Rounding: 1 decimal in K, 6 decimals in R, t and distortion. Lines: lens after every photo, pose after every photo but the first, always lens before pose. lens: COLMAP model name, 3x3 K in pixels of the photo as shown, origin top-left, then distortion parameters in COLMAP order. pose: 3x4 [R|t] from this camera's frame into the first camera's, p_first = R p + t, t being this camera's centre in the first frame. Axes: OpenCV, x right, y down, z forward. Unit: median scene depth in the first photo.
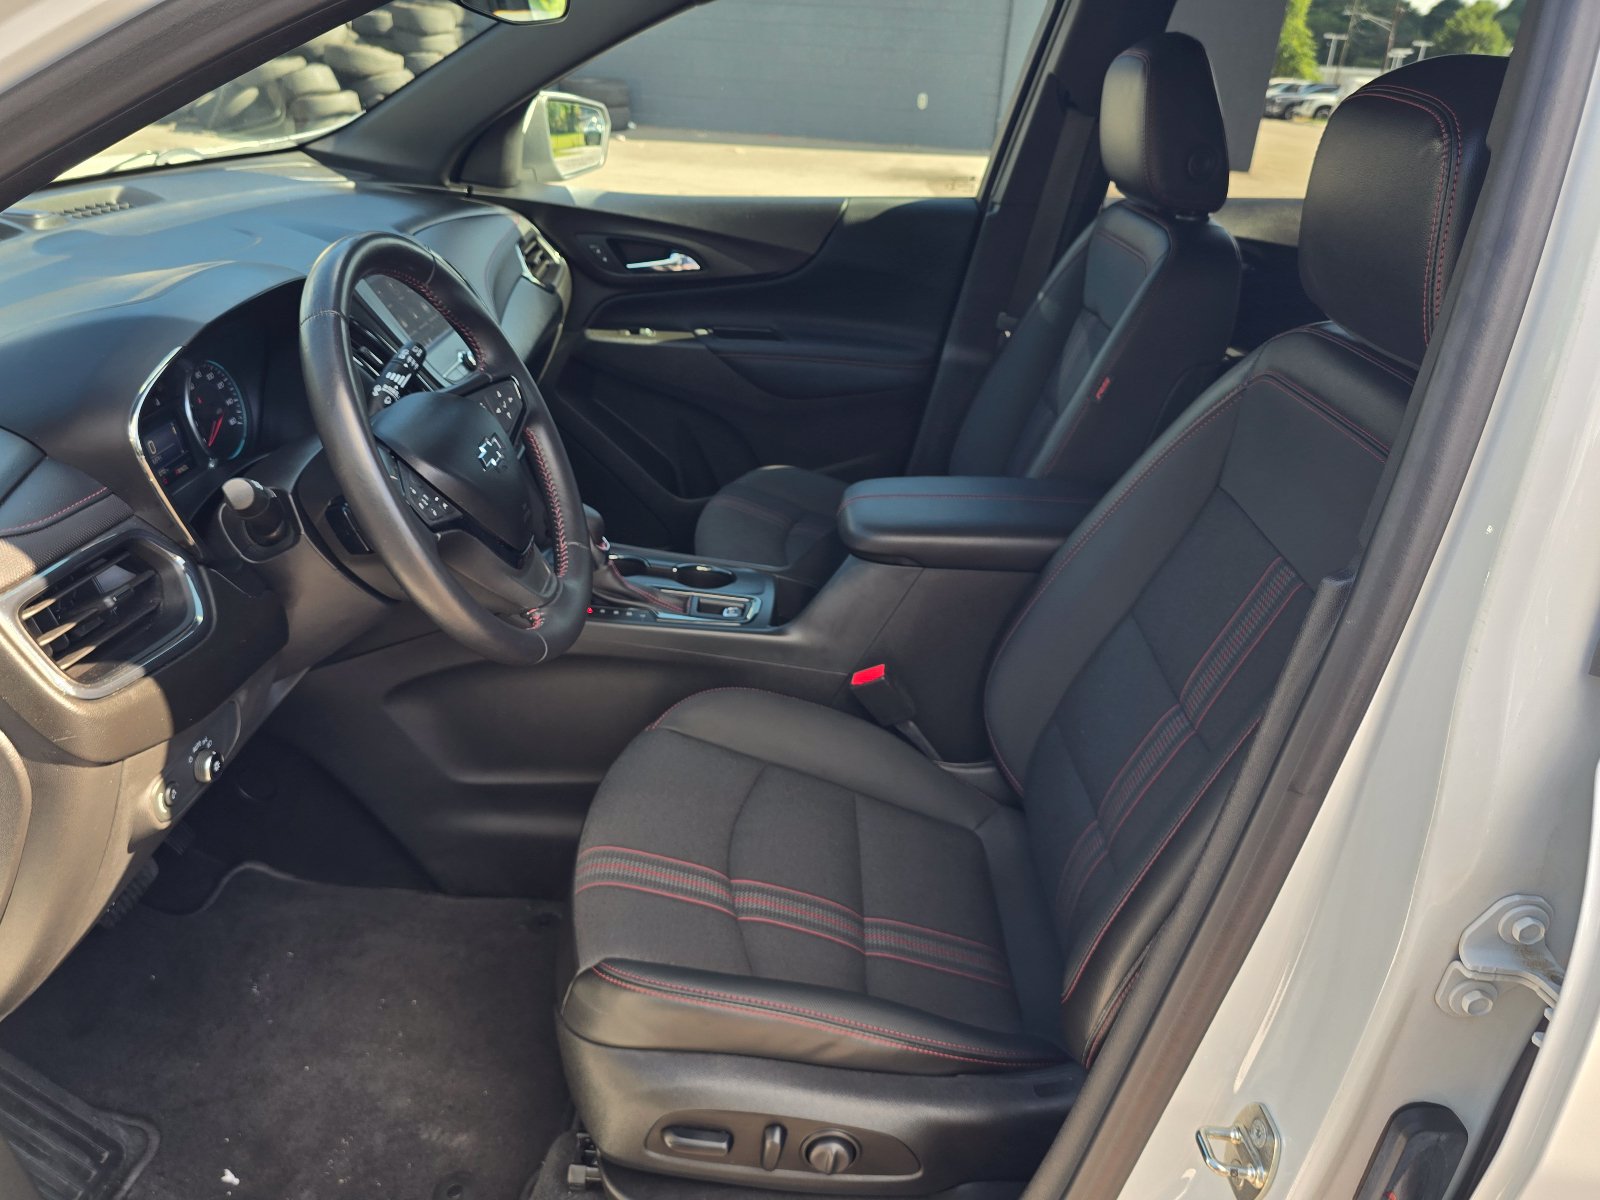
lens RADIAL K [[1074.1, 0, 803.4], [0, 1074.1, 637.5], [0, 0, 1]] dist [0.058567, -0.058675]
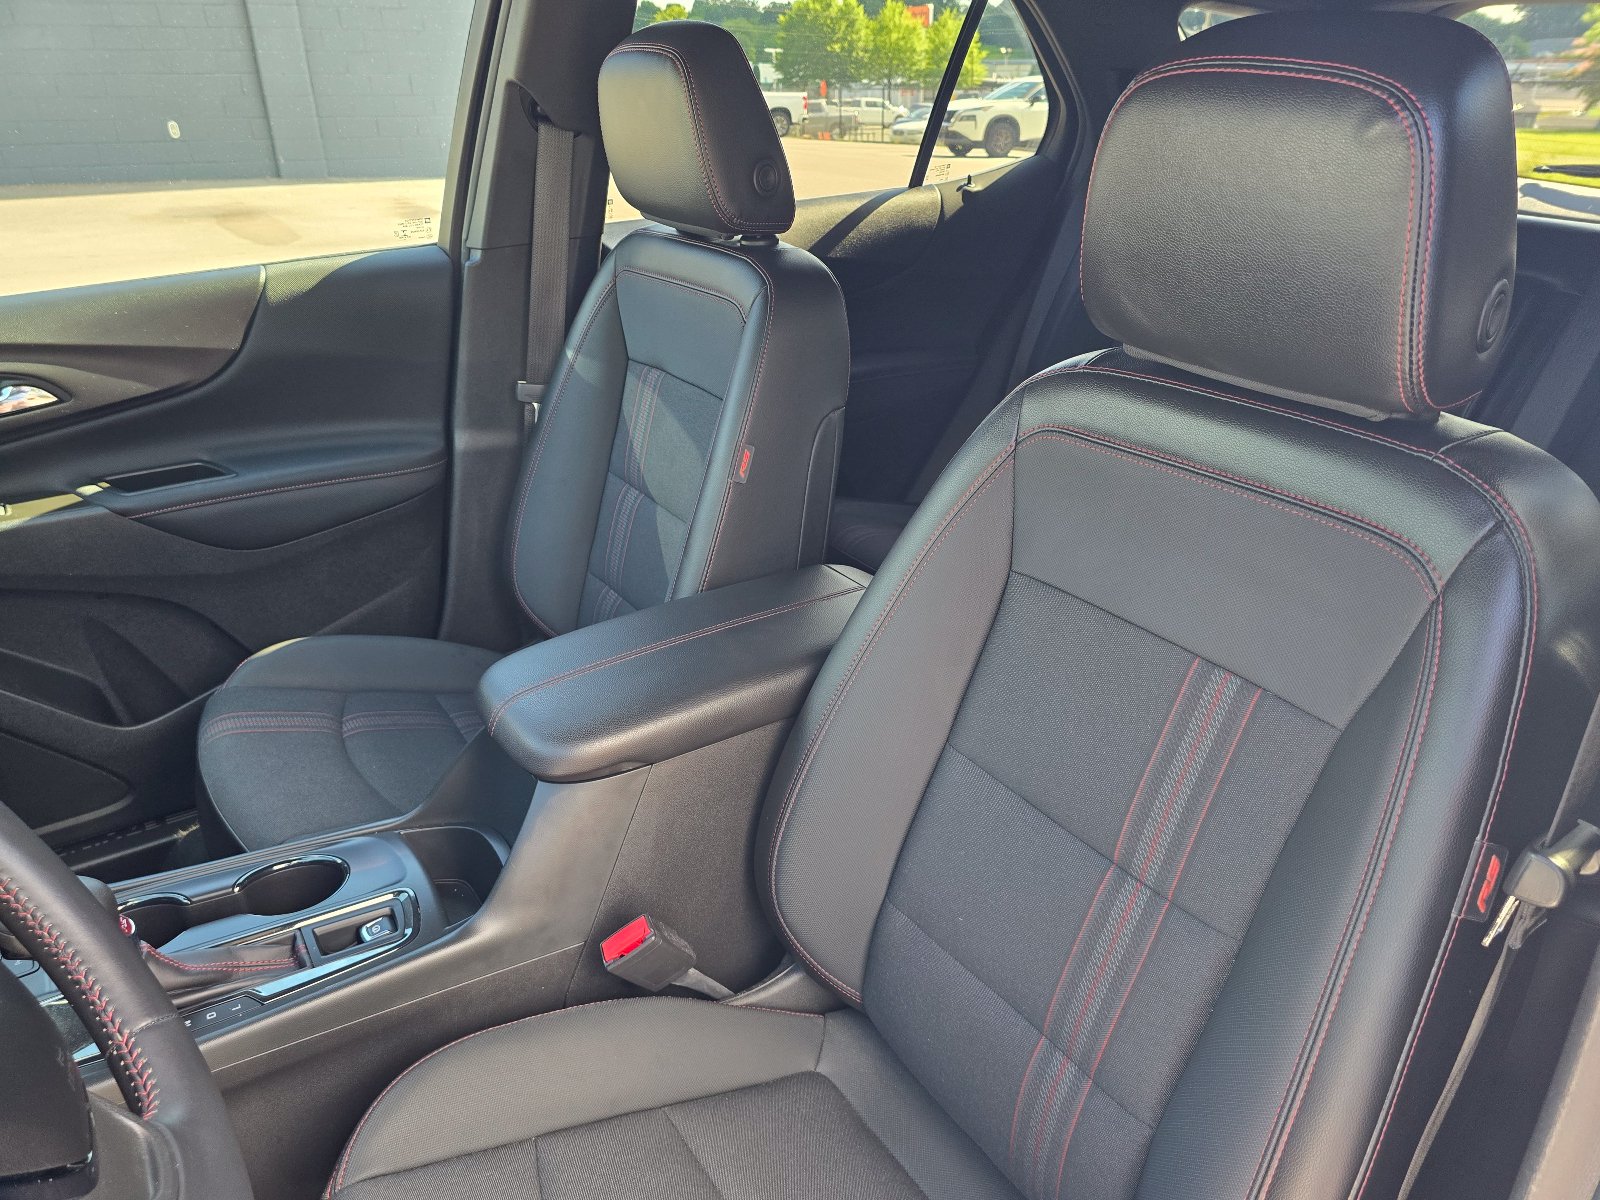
lens RADIAL K [[1074.1, 0, 803.4], [0, 1074.1, 637.5], [0, 0, 1]] dist [0.058567, -0.058675]
pose [[0.824688, -0.301052, 0.478808, -0.094738], [0.304910, 0.949661, 0.071933, -0.130219], [-0.476361, 0.086671, 0.874968, 0.249108]]
